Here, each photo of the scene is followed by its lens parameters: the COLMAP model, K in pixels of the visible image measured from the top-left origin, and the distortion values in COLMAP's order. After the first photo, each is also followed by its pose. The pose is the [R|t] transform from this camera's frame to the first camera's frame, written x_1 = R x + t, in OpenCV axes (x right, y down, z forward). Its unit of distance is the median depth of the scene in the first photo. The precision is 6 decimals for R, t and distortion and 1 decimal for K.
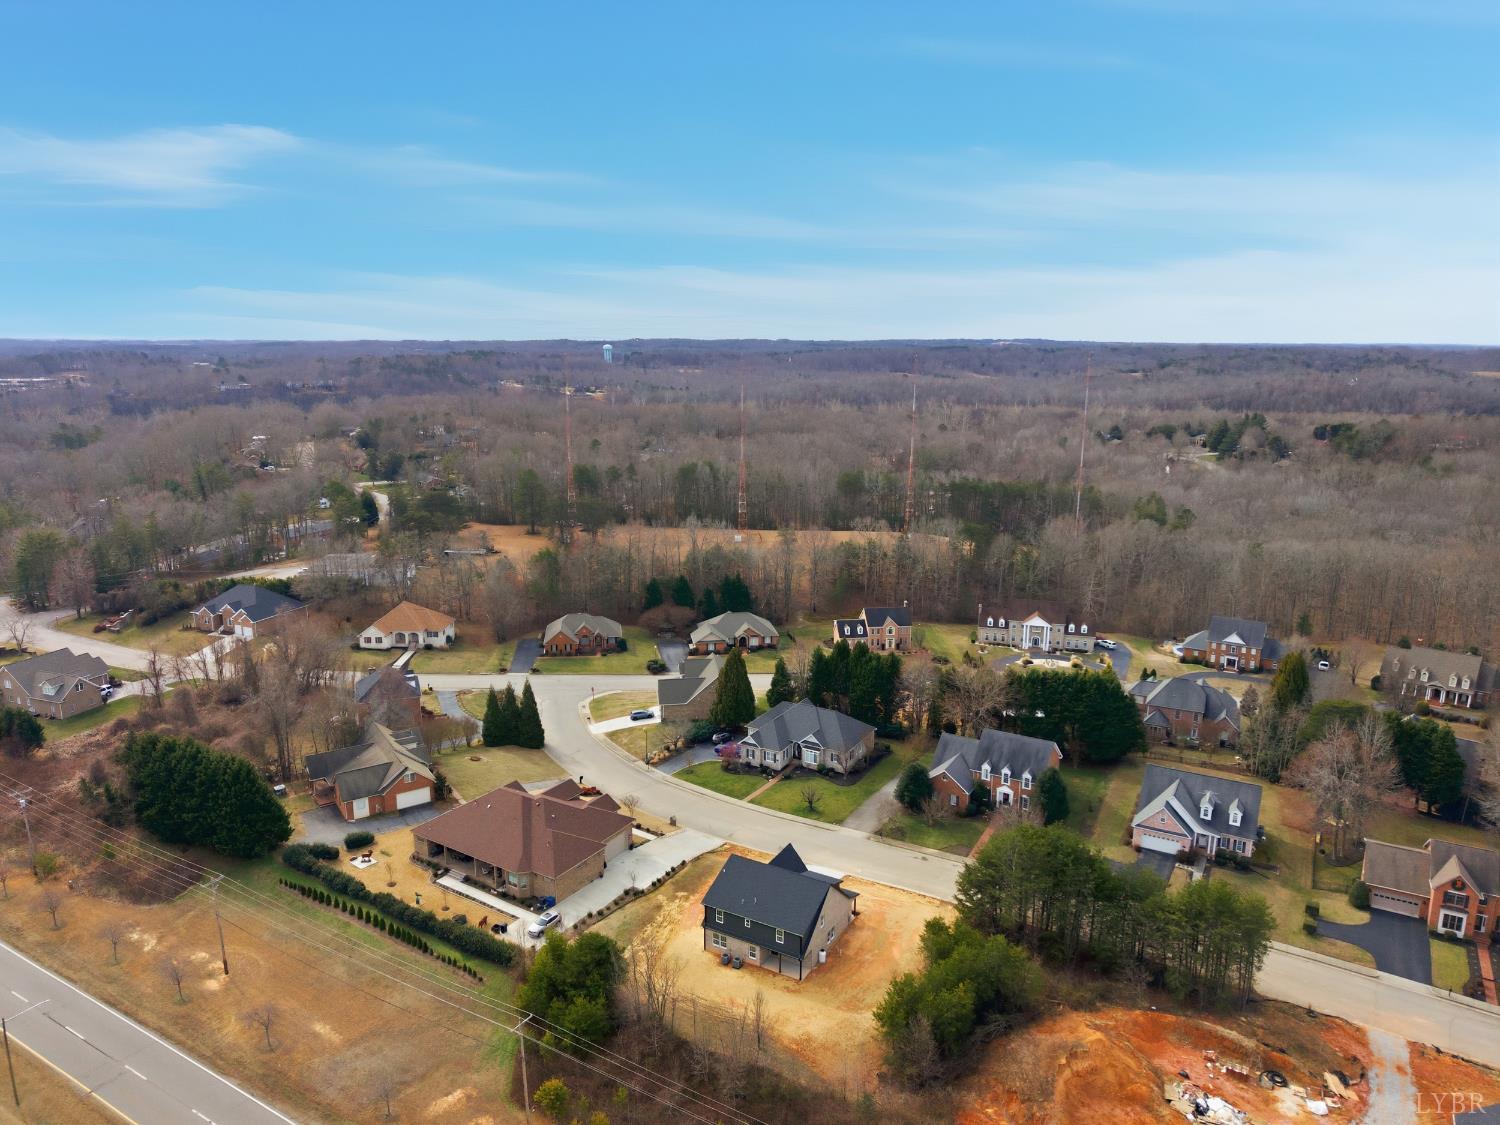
lens RADIAL K [[1012.6, 0, 753.7], [0, 1012.6, 564.8], [0, 0, 1]] dist [0.051747, -0.005743]
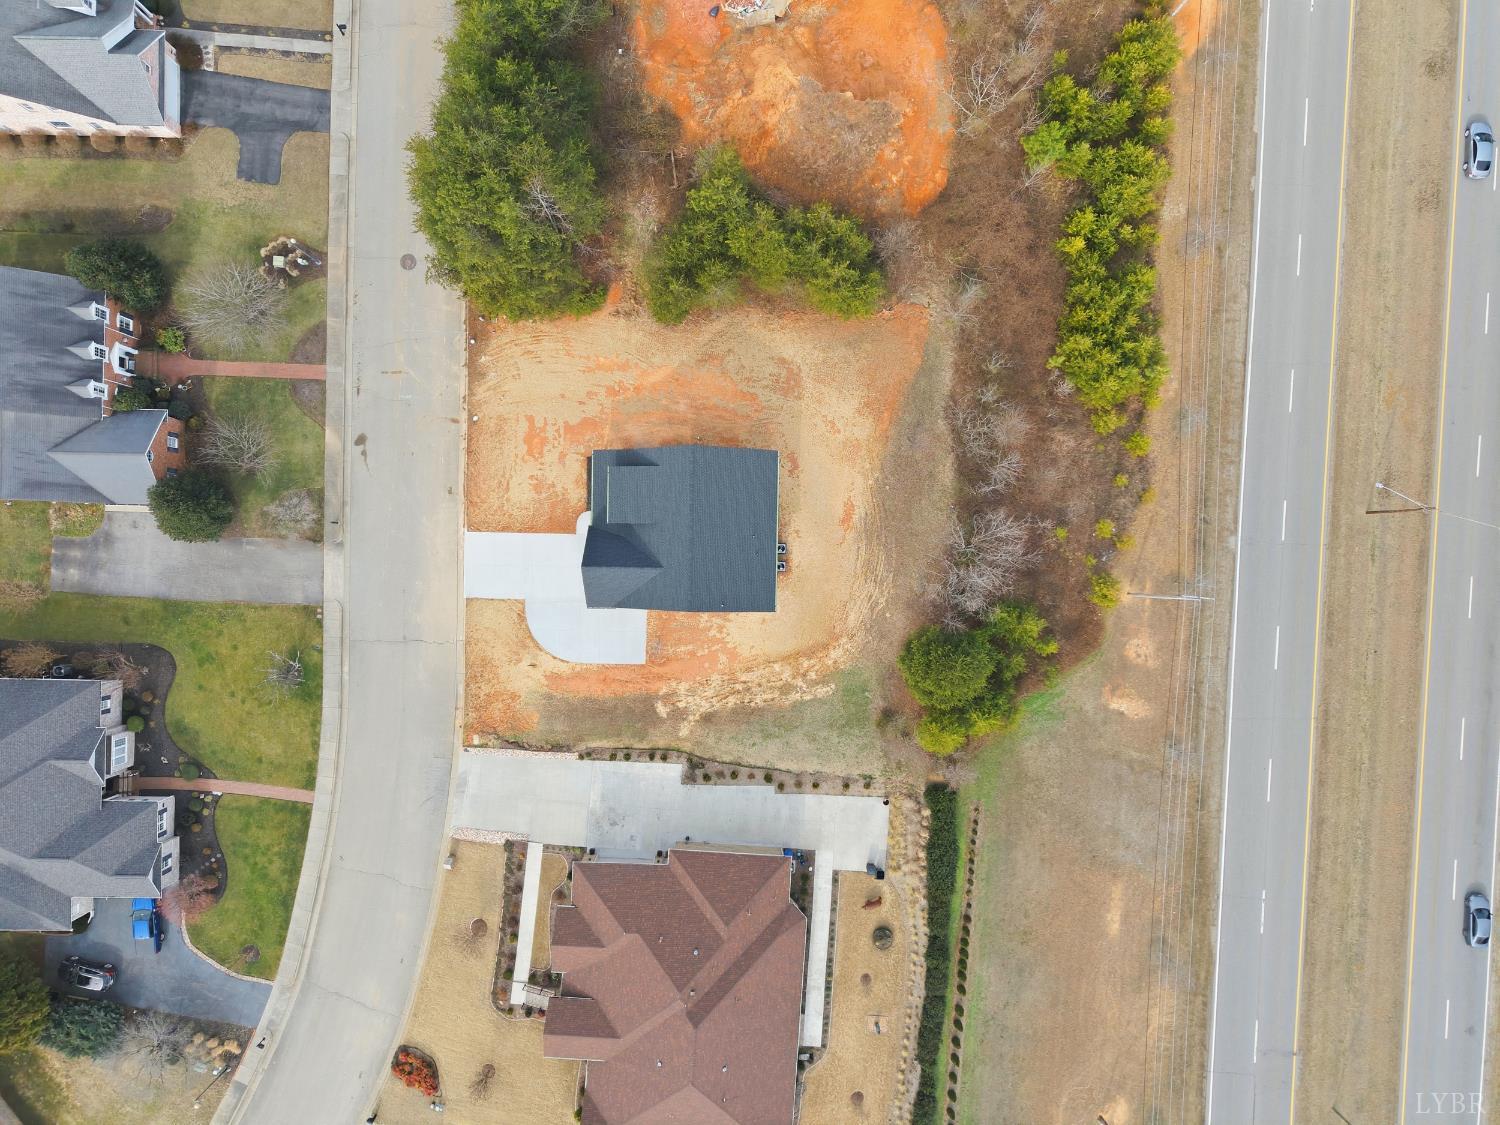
lens RADIAL K [[1026.2, 0, 750.0], [0, 1026.2, 562.5], [0, 0, 1]] dist [0.042402, -0.032917]
pose [[-0.477402, -0.878557, -0.015020, -0.002322], [0.168077, -0.108083, 0.979831, -0.306916], [-0.862460, 0.465248, 0.199264, 0.722710]]
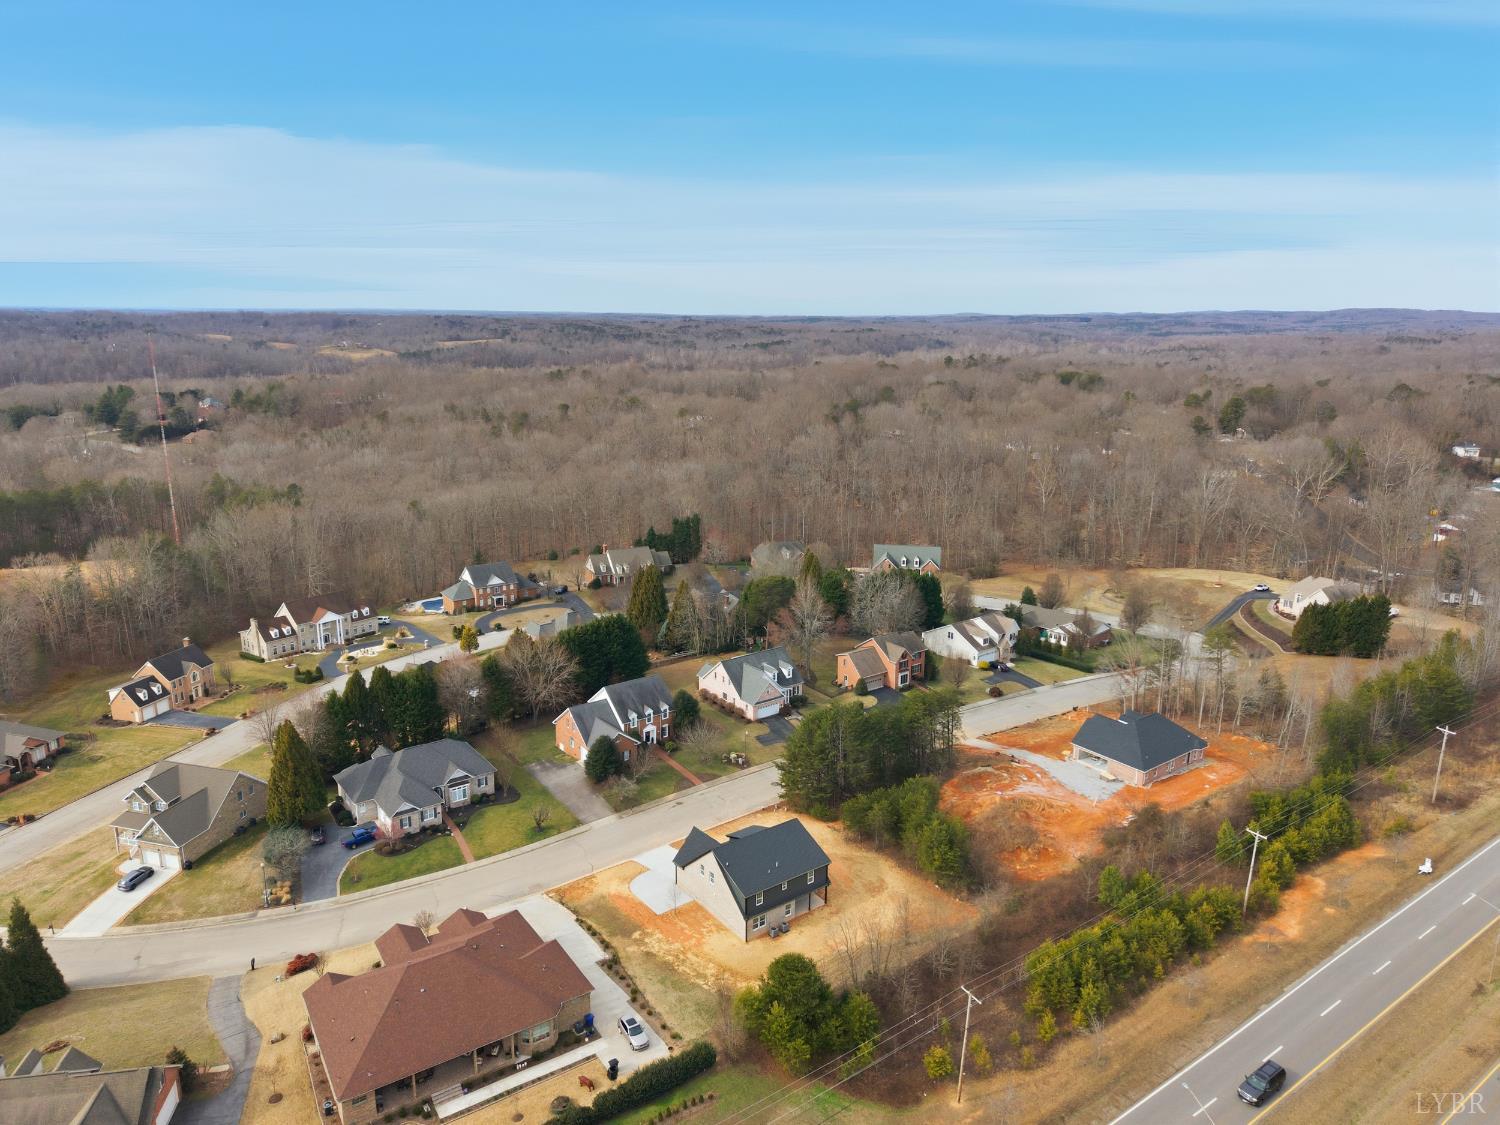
lens RADIAL K [[1012.6, 0, 753.7], [0, 1012.6, 564.8], [0, 0, 1]] dist [0.051747, -0.005743]
pose [[0.402085, -0.226219, 0.887216, -0.726209], [0.194396, 0.967997, 0.158717, -0.119727], [-0.894728, 0.108654, 0.433193, 0.441352]]
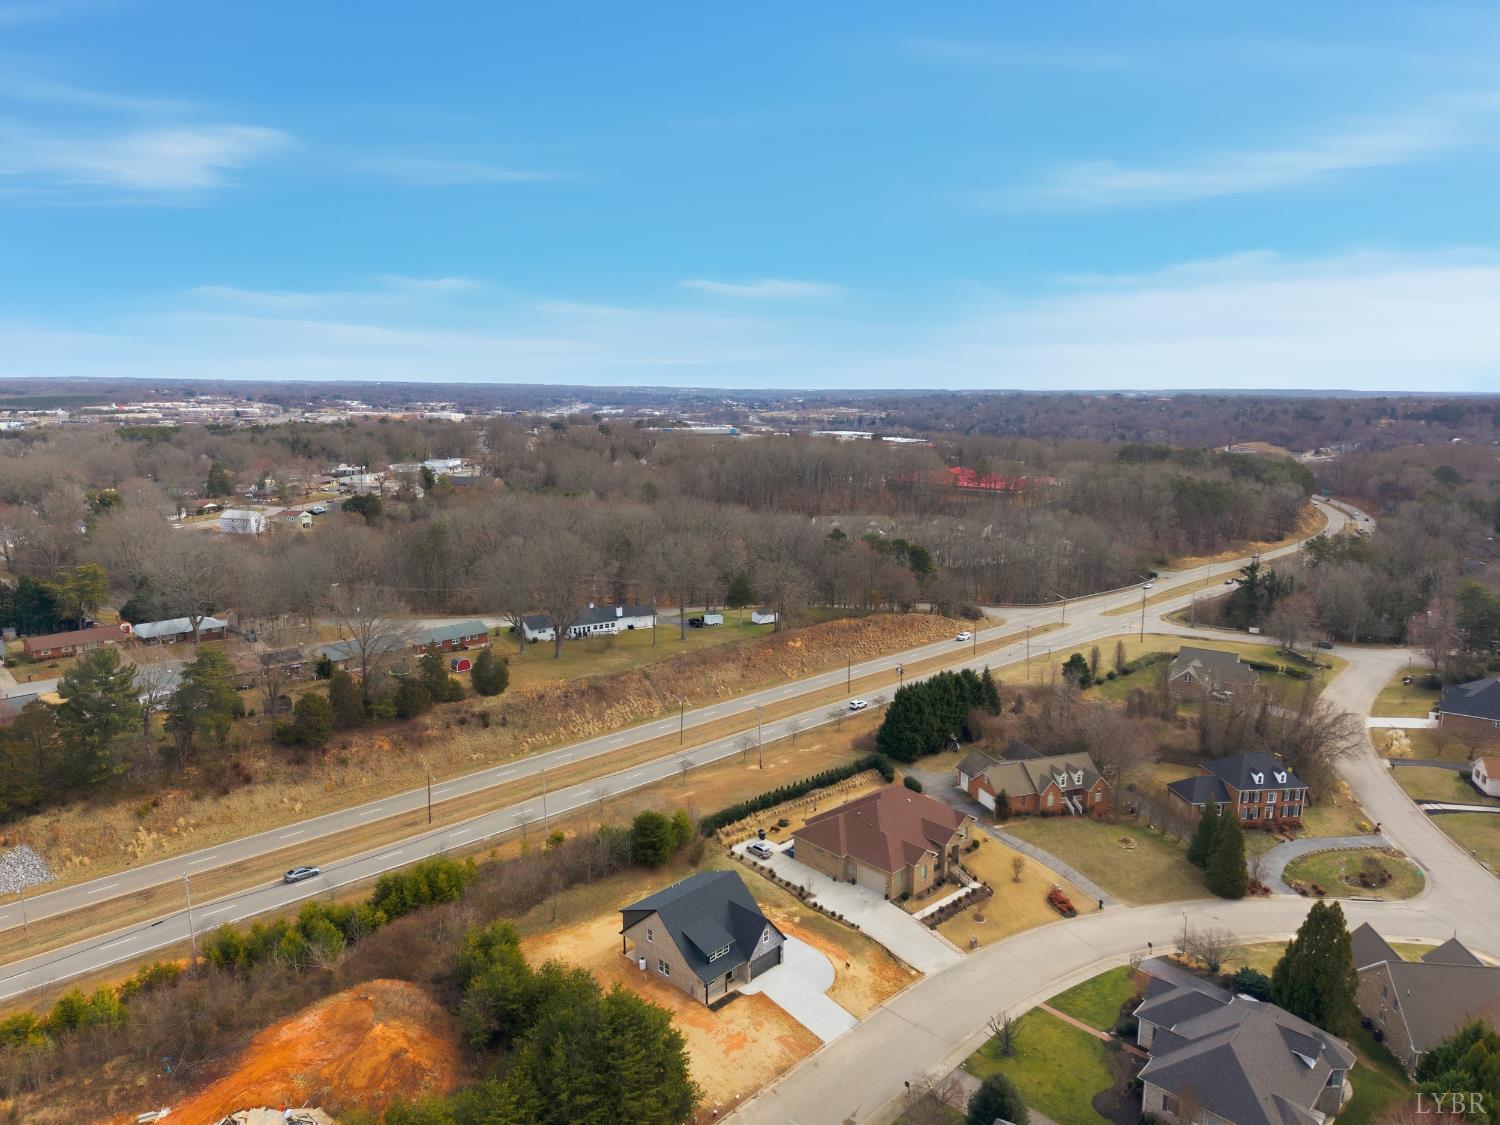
lens RADIAL K [[1012.6, 0, 753.7], [0, 1012.6, 564.8], [0, 0, 1]] dist [0.051747, -0.005743]
pose [[-0.238157, 0.164407, -0.957210, 0.811384], [-0.219893, 0.950848, 0.218024, -0.216301], [0.946007, 0.262407, -0.190300, 0.998565]]
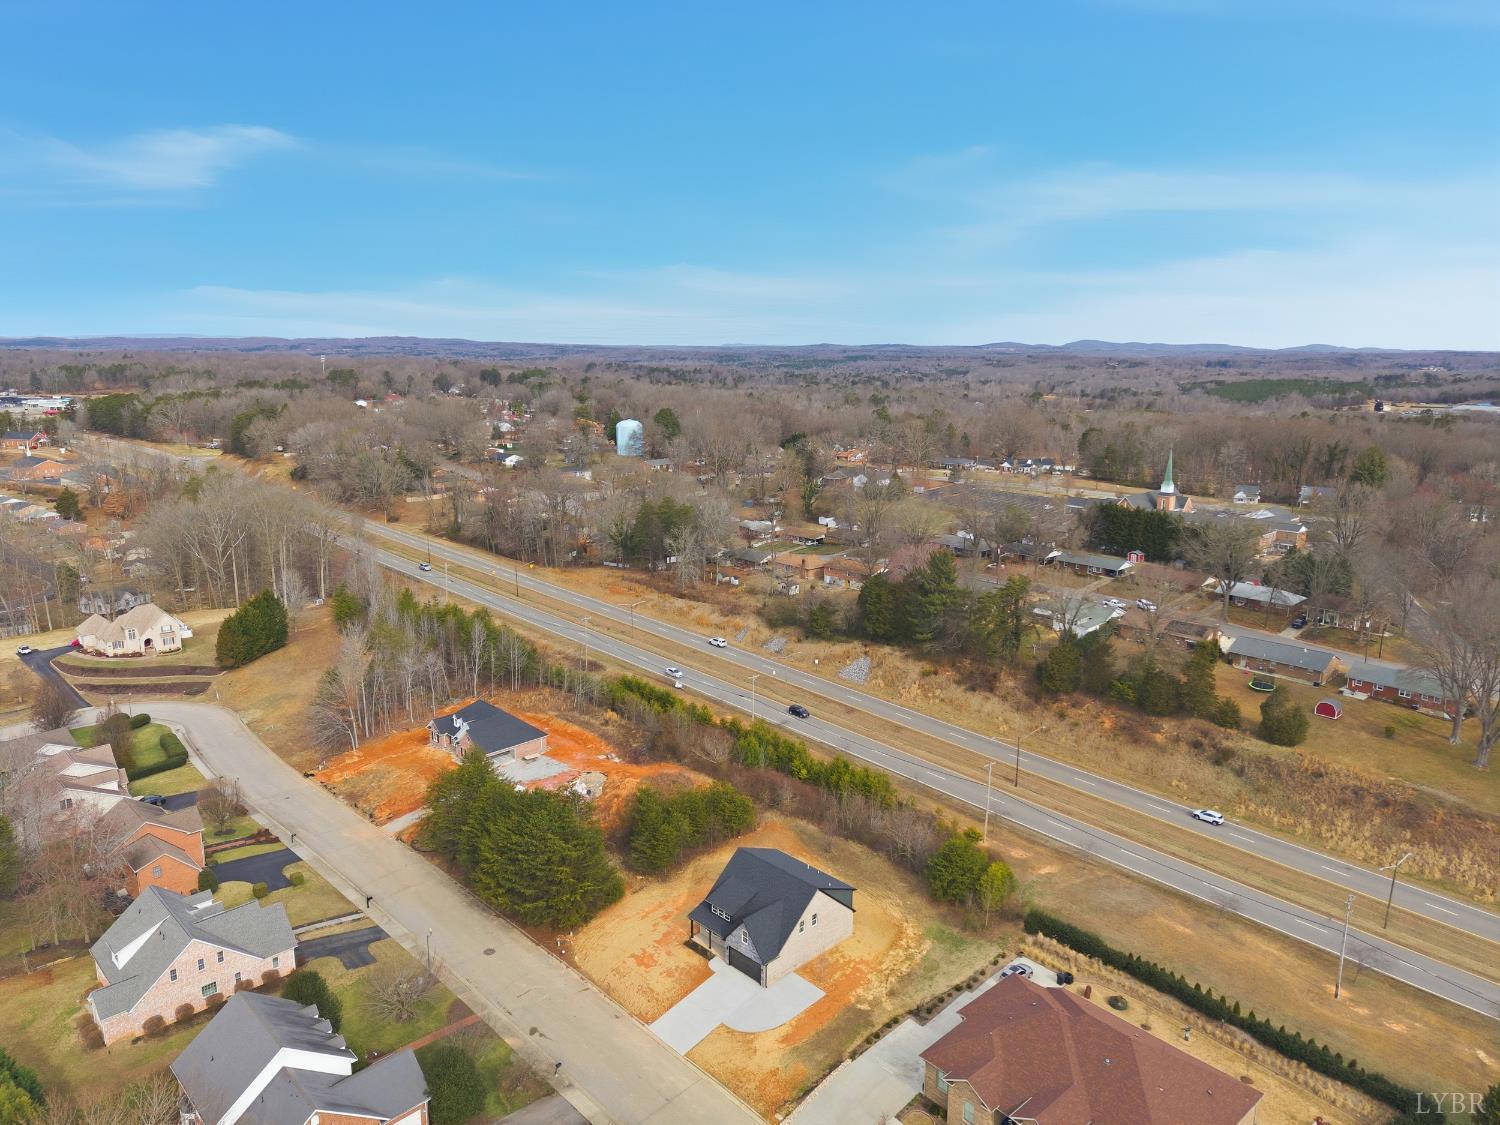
lens RADIAL K [[1012.6, 0, 753.7], [0, 1012.6, 564.8], [0, 0, 1]] dist [0.051747, -0.005743]
pose [[-0.962867, -0.069999, 0.260742, -0.167415], [0.045847, 0.909378, 0.413436, -0.340303], [-0.266053, 0.410039, -0.872401, 1.516211]]
